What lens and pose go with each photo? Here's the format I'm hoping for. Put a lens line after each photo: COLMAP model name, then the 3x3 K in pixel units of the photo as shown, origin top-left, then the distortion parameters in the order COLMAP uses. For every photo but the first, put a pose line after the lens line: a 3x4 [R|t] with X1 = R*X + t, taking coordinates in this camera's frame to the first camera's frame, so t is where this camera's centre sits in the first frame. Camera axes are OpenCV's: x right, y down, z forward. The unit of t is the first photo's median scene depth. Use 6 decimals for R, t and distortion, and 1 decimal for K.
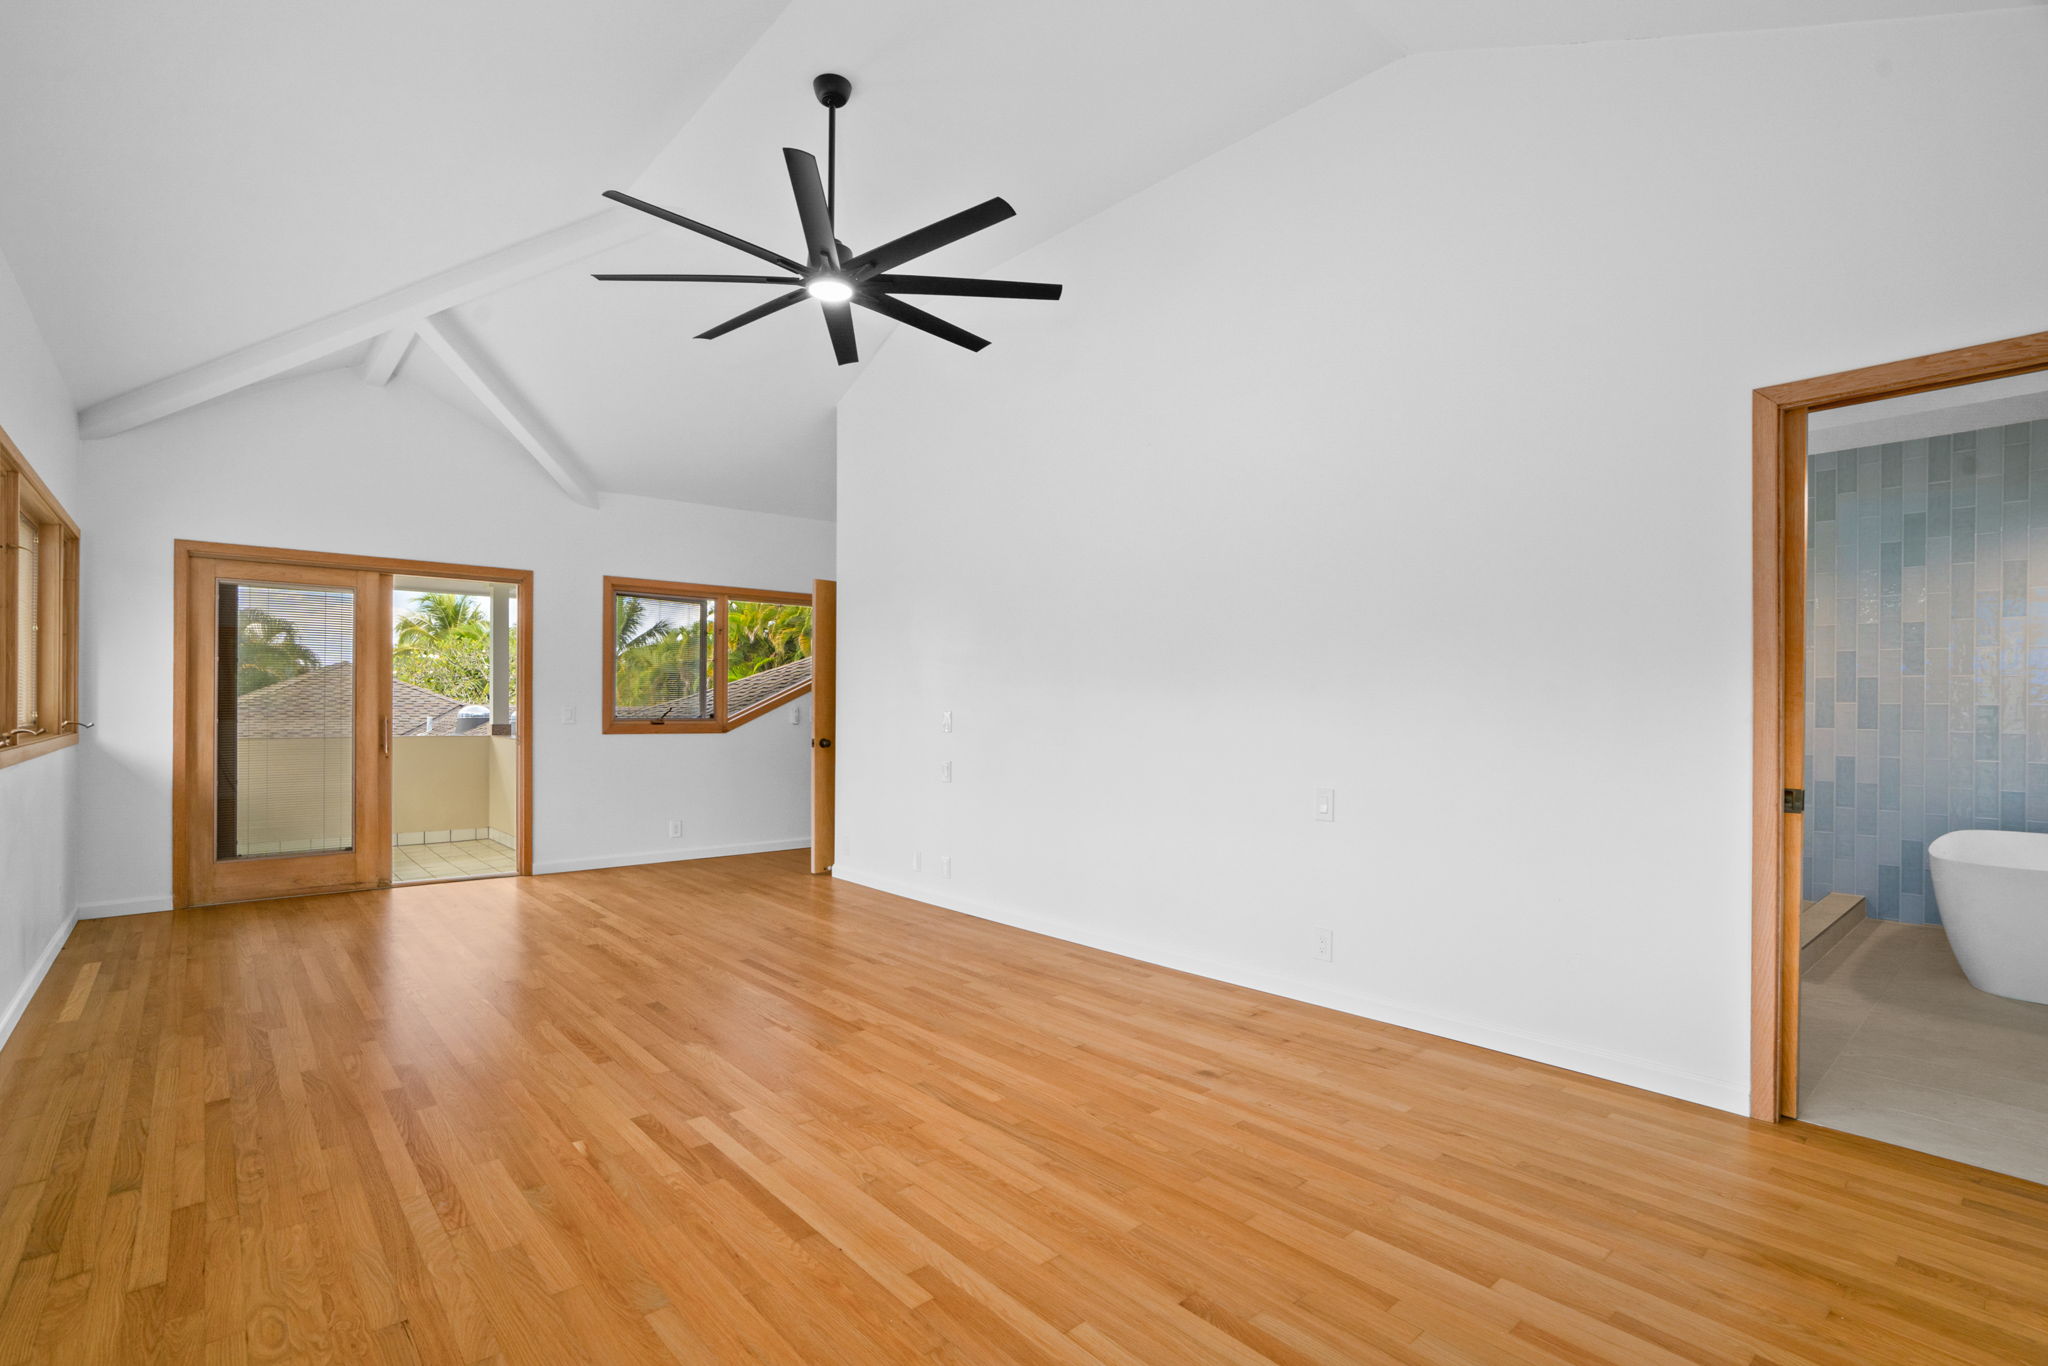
lens RADIAL K [[966.3, 0, 1007.3], [0, 966.3, 687.6], [0, 0, 1]] dist [-0.040847, 0.024671]
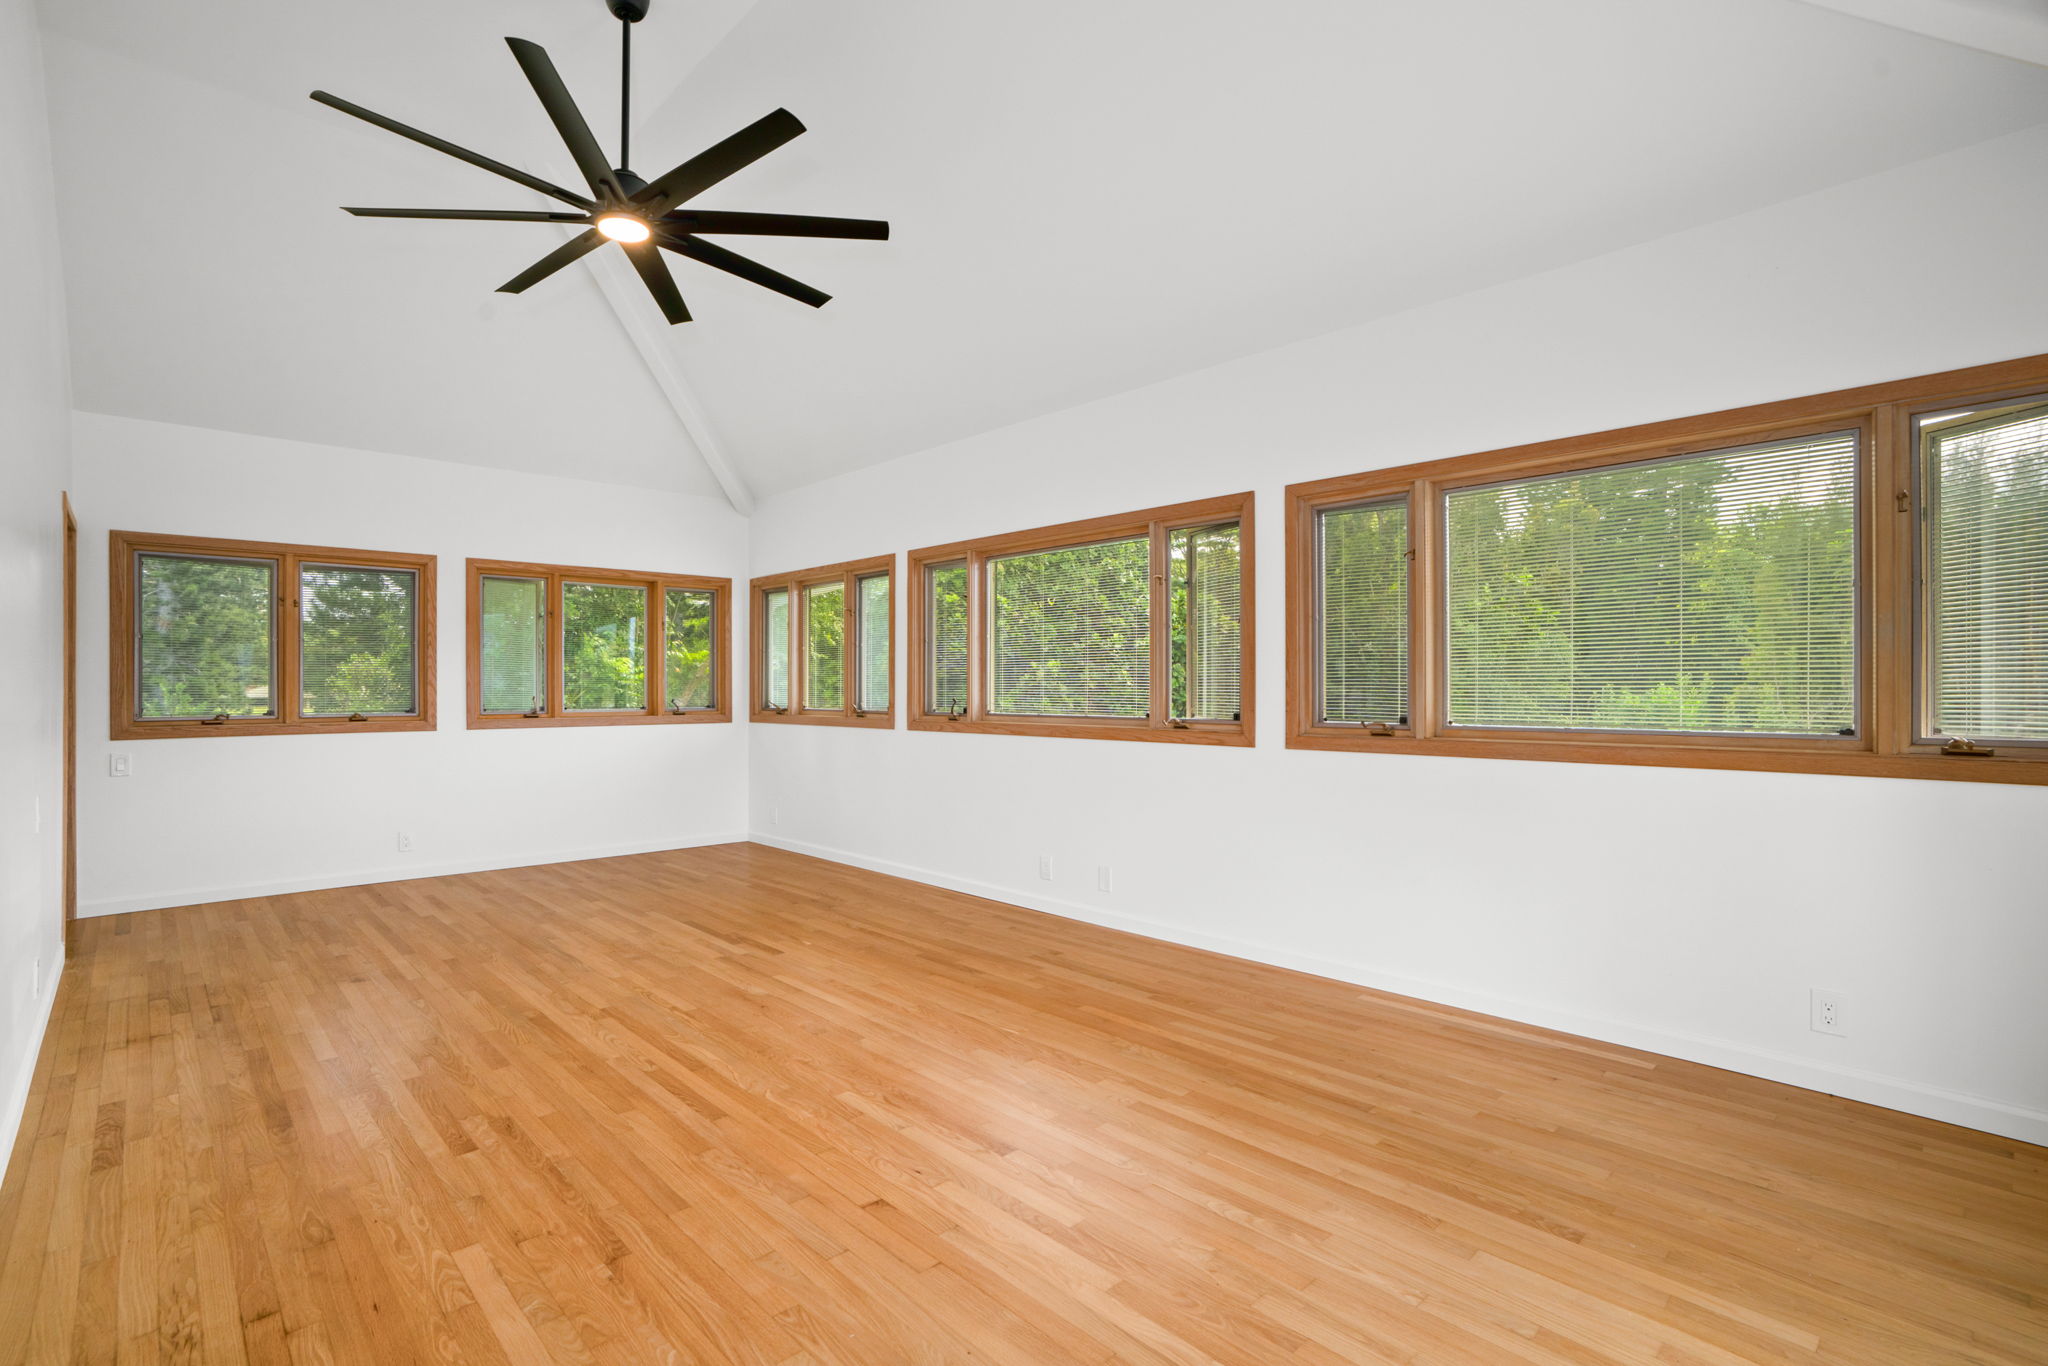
lens RADIAL K [[966.3, 0, 1007.3], [0, 966.3, 687.6], [0, 0, 1]] dist [-0.040847, 0.024671]
pose [[-0.999368, -0.001966, -0.035487, -0.525177], [-0.001260, 0.999801, -0.019898, 0.025782], [0.035520, -0.019841, -0.999172, 1.956369]]
